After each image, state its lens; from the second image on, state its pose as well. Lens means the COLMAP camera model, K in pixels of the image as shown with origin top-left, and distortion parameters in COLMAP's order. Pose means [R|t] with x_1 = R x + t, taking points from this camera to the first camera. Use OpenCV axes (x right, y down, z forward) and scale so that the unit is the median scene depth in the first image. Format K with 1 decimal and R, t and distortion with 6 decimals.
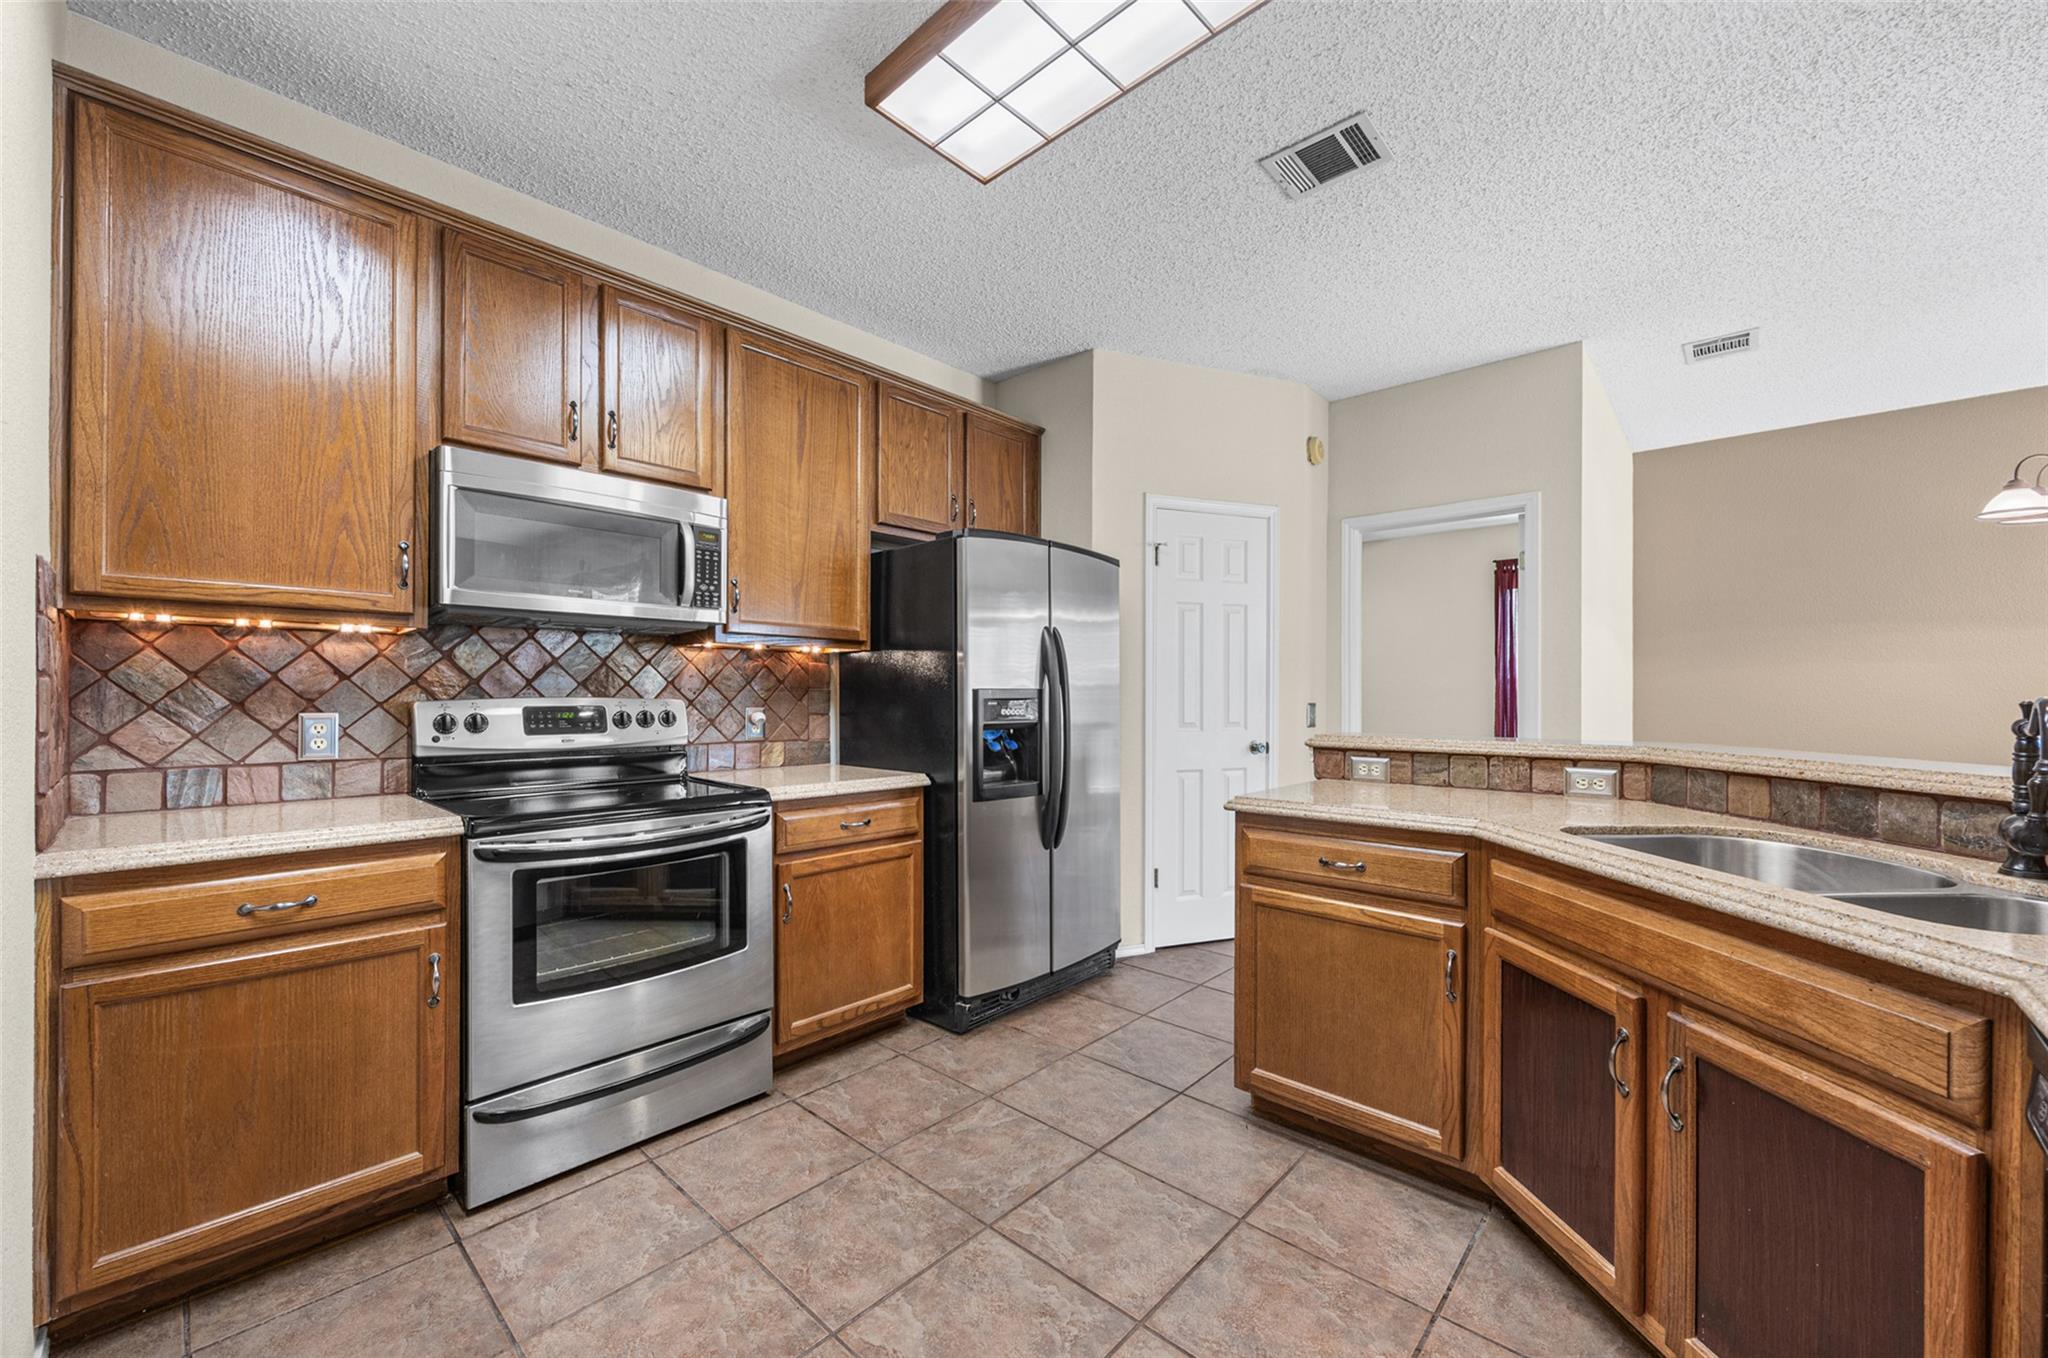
lens RADIAL K [[781.7, 0, 1006.4], [0, 781.7, 690.4], [0, 0, 1]] dist [-0.003395, -0.000142]
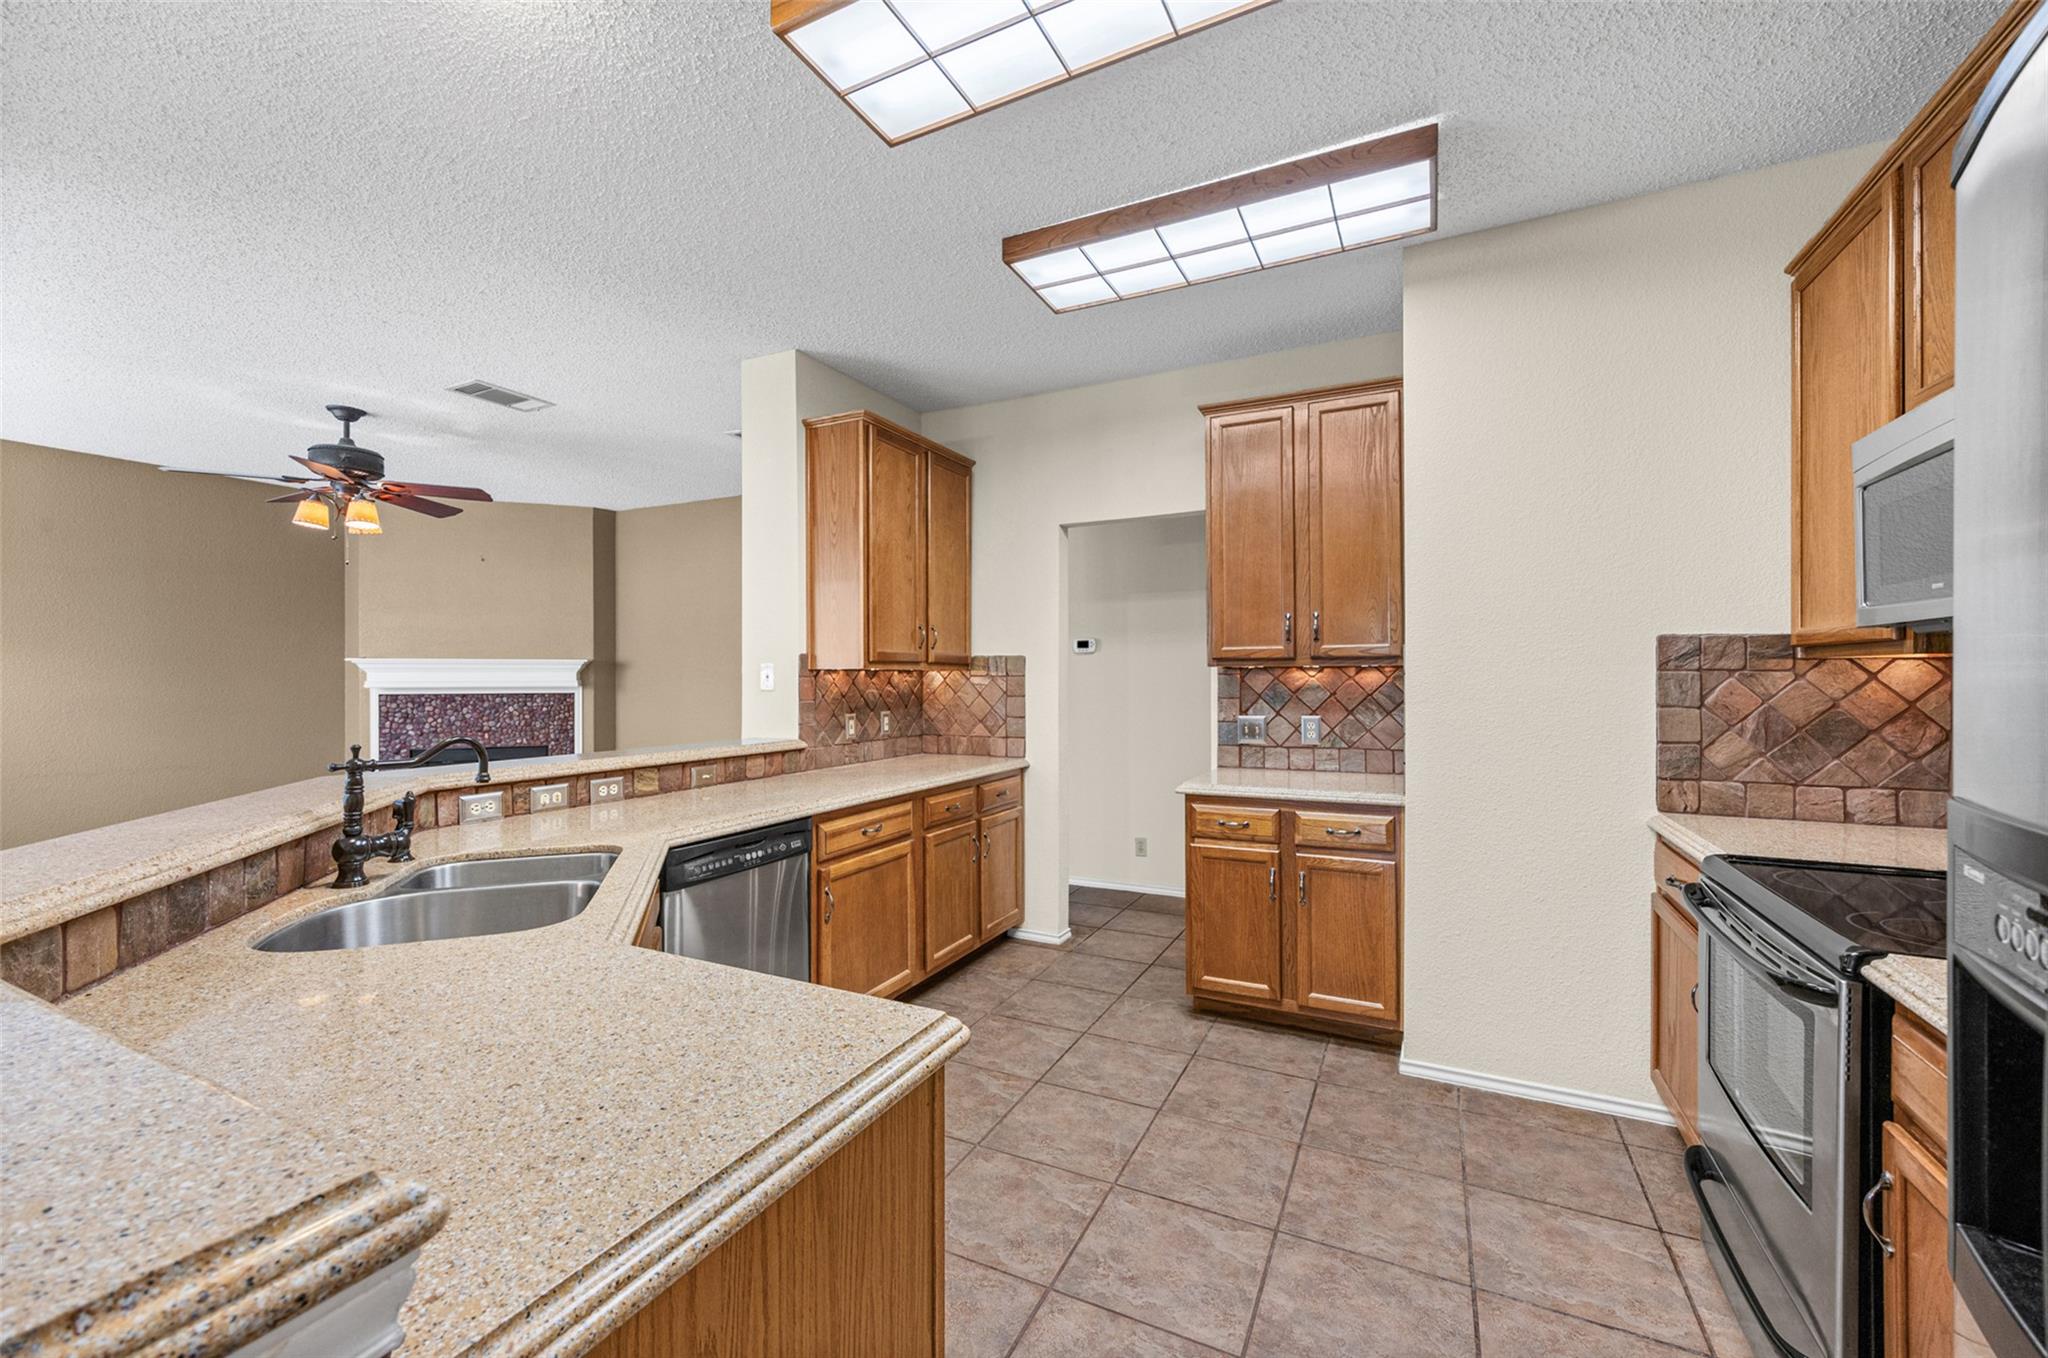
lens RADIAL K [[781.7, 0, 1023.1], [0, 781.7, 682.7], [0, 0, 1]] dist [-0.003395, -0.000142]
pose [[-0.953217, 0.003233, -0.302270, 0.517934], [0.005027, 0.999974, -0.005158, -0.058530], [0.302245, -0.006436, -0.953209, 1.962378]]
